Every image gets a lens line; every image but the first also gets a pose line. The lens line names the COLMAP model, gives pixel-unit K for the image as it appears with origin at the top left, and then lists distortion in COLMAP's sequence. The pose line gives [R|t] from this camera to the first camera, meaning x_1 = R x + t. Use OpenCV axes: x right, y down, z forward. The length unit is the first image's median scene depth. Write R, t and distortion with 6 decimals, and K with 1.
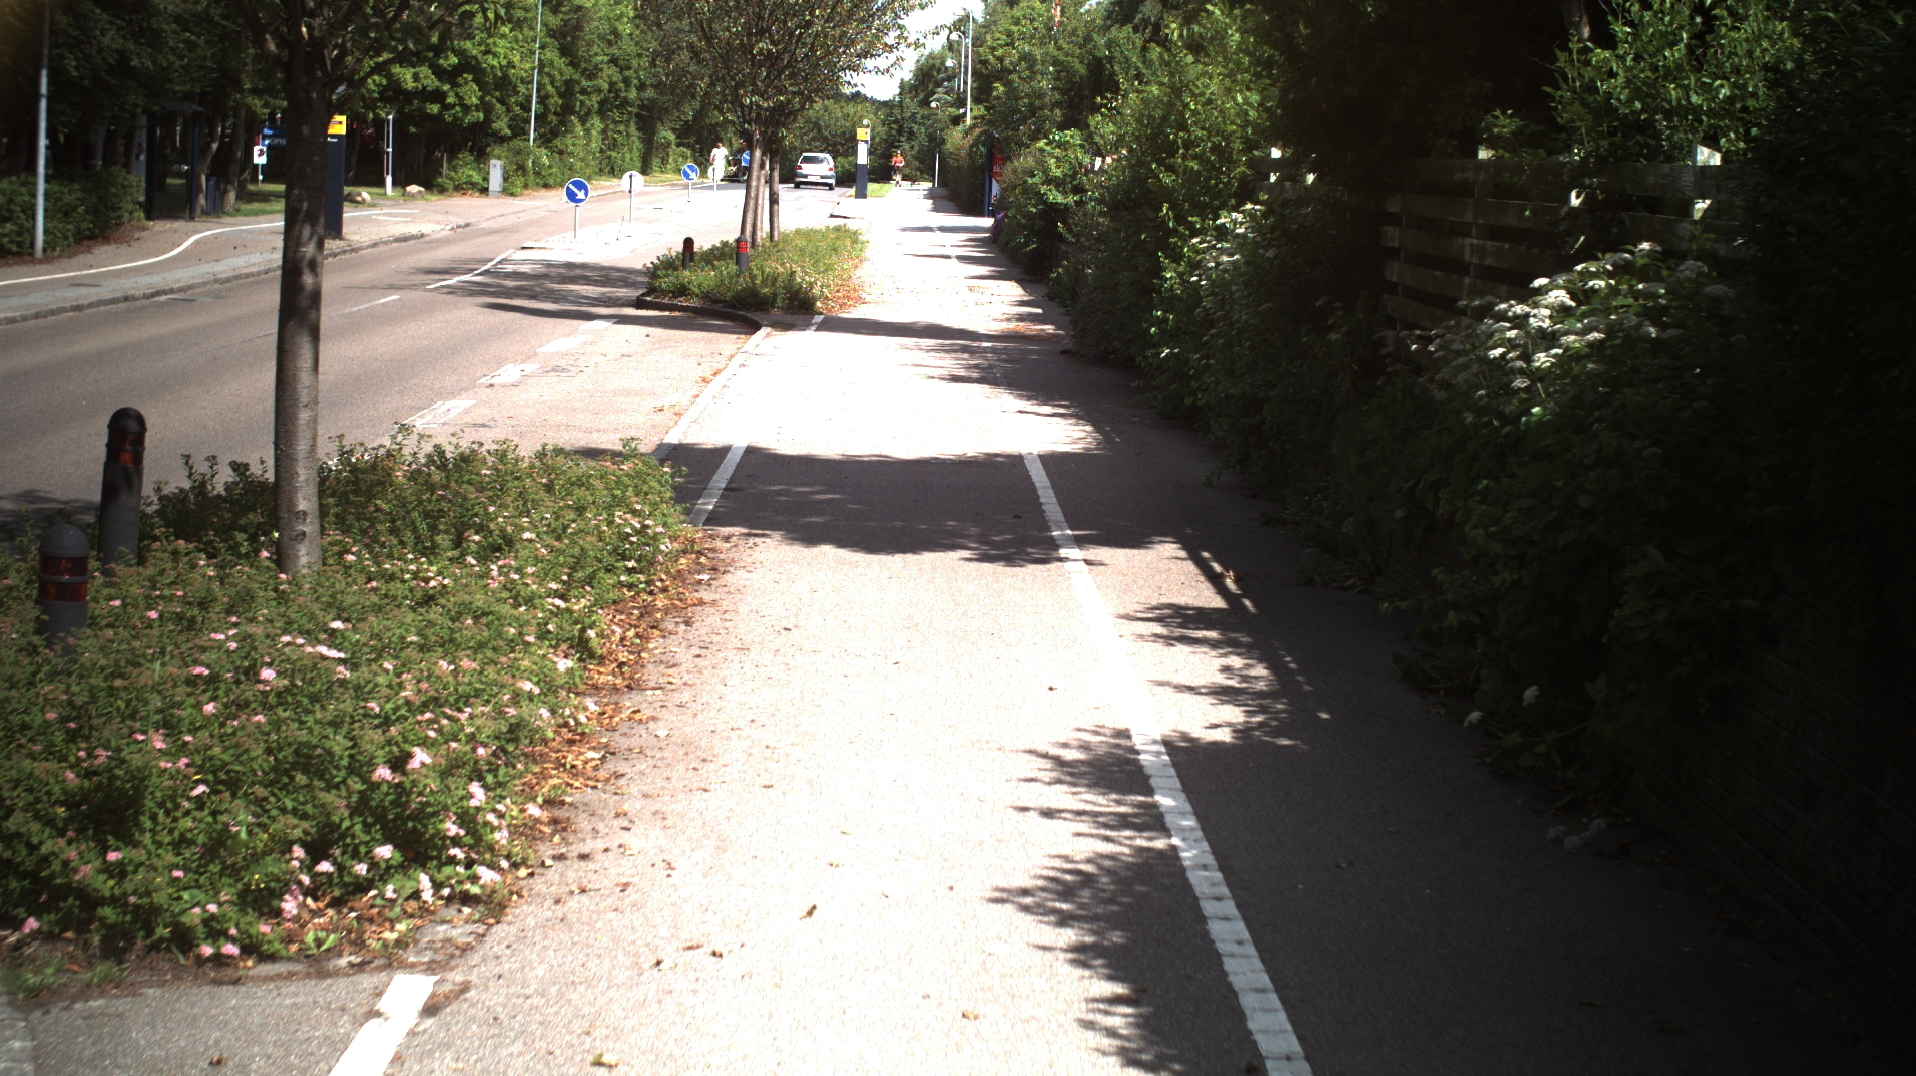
lens RADIAL K [[3324.9, 0, 958.0], [0, 3324.9, 538.0], [0, 0, 1]] dist [-0.325858, 0.694882]
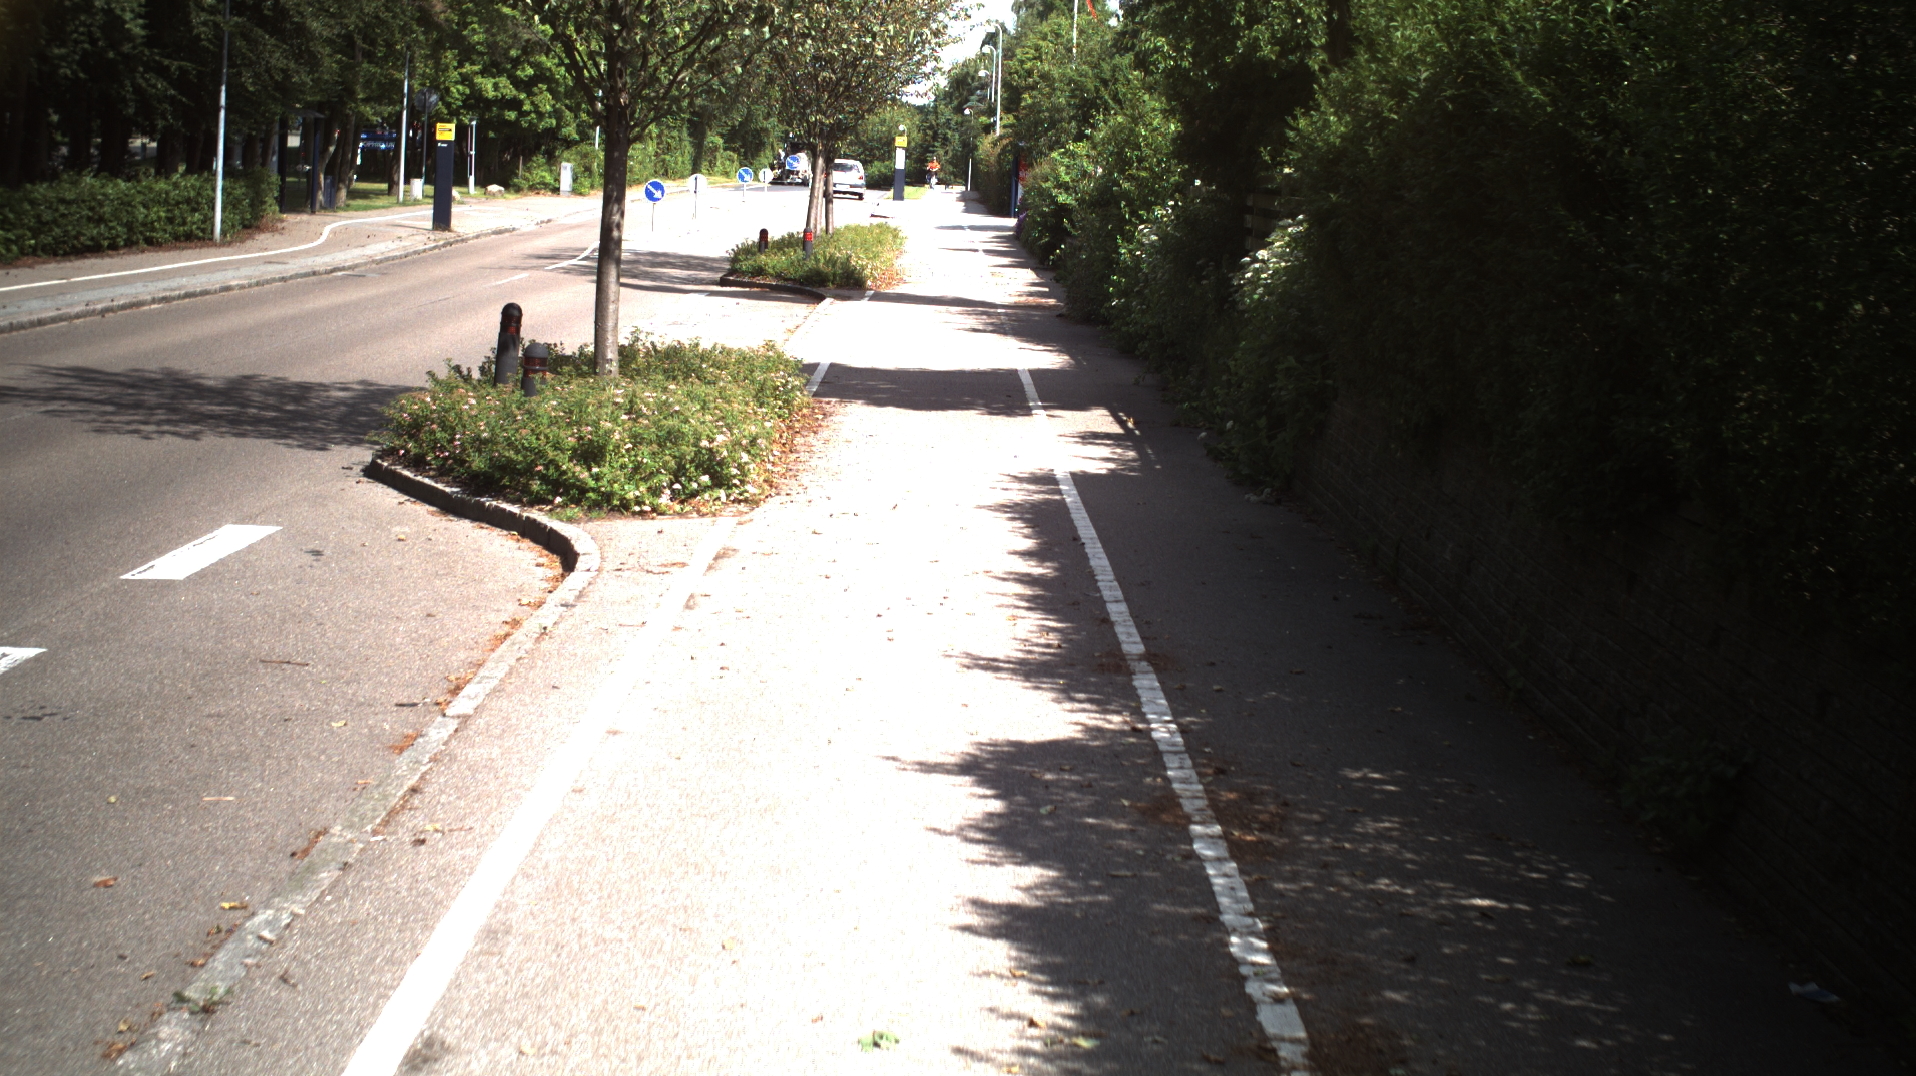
lens RADIAL K [[3324.9, 0, 958.0], [0, 3324.9, 538.0], [0, 0, 1]] dist [-0.325858, 0.694882]
pose [[0.999923, 0.008043, -0.009476, 0.003160], [-0.008055, 0.999967, -0.001181, 0.021365], [0.009466, 0.001257, 0.999954, -0.197104]]
